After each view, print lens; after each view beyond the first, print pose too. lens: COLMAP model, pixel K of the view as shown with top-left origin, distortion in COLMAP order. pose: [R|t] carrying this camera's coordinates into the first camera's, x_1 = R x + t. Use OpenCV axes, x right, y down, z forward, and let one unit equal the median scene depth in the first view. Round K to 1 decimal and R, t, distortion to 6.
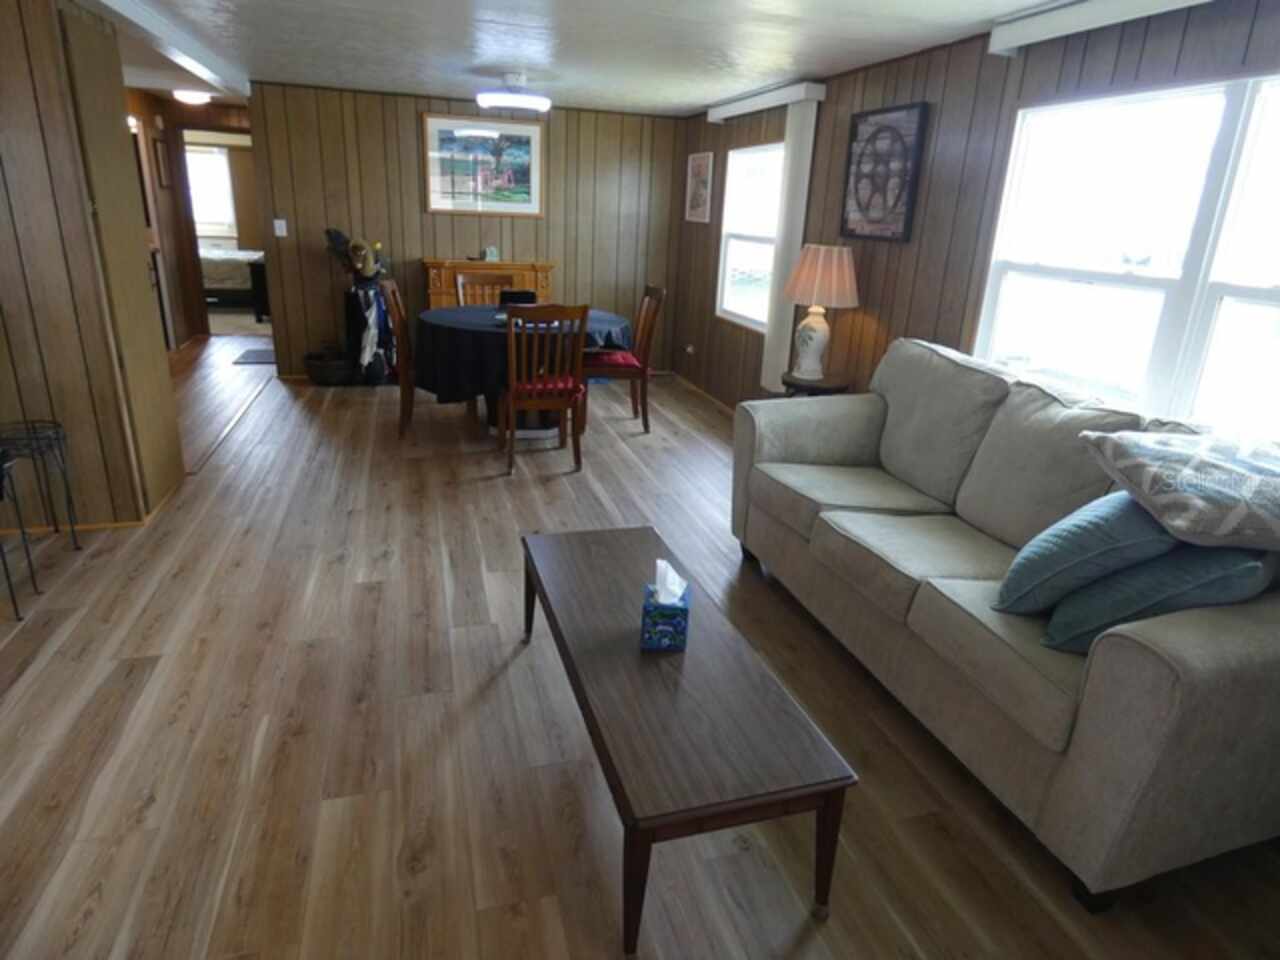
lens RADIAL K [[768.1, 0, 652.8], [0, 768.1, 476.1], [0, 0, 1]] dist [0.004863, -0.004571]
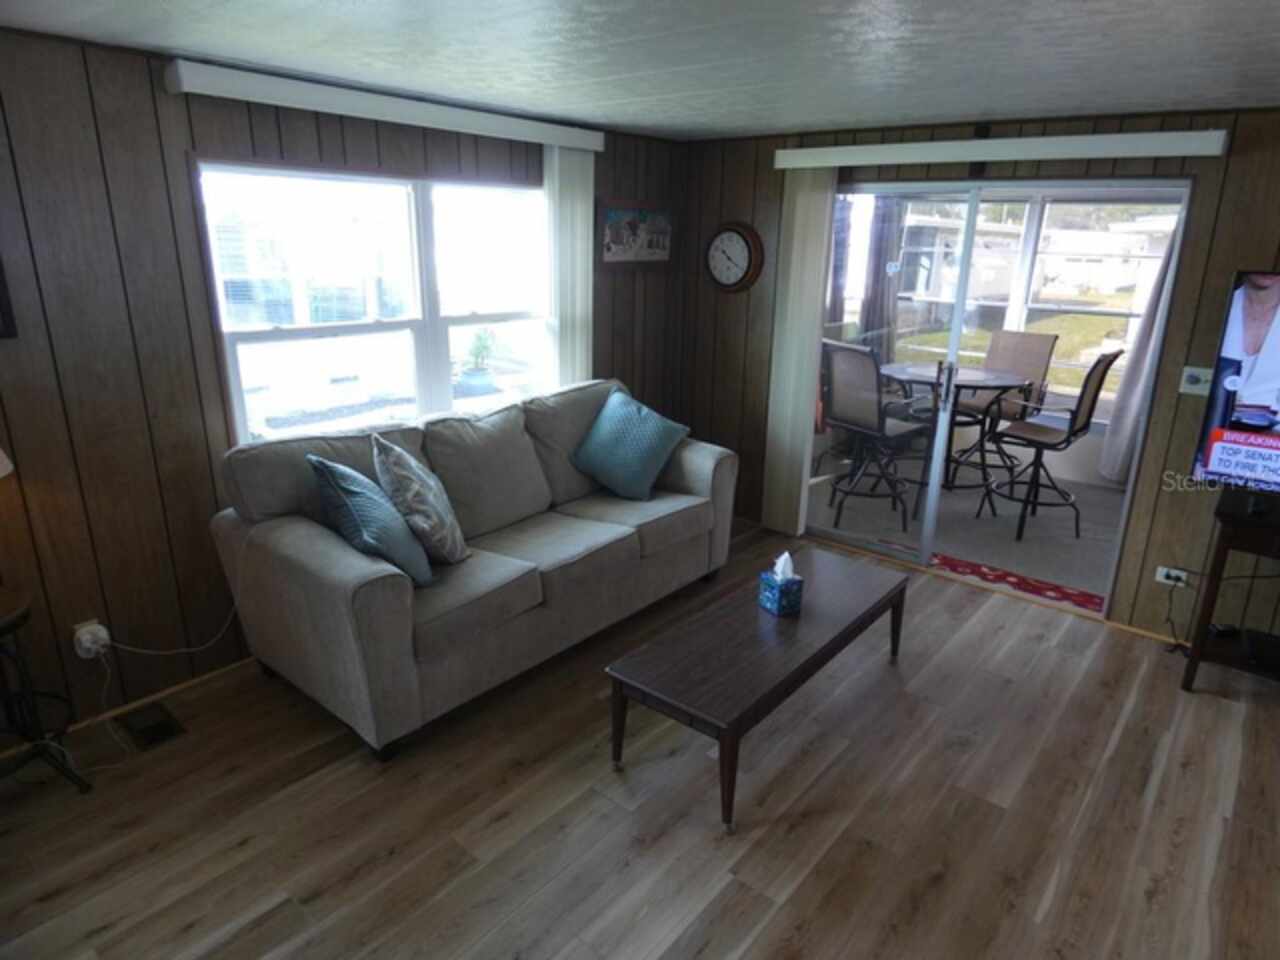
lens RADIAL K [[768.1, 0, 655.7], [0, 768.1, 463.6], [0, 0, 1]] dist [0.004863, -0.004571]
pose [[-0.552534, -0.292062, 0.780644, -0.461093], [0.215565, 0.854657, 0.472328, -0.384265], [-0.805132, 0.429257, -0.409269, 0.860557]]
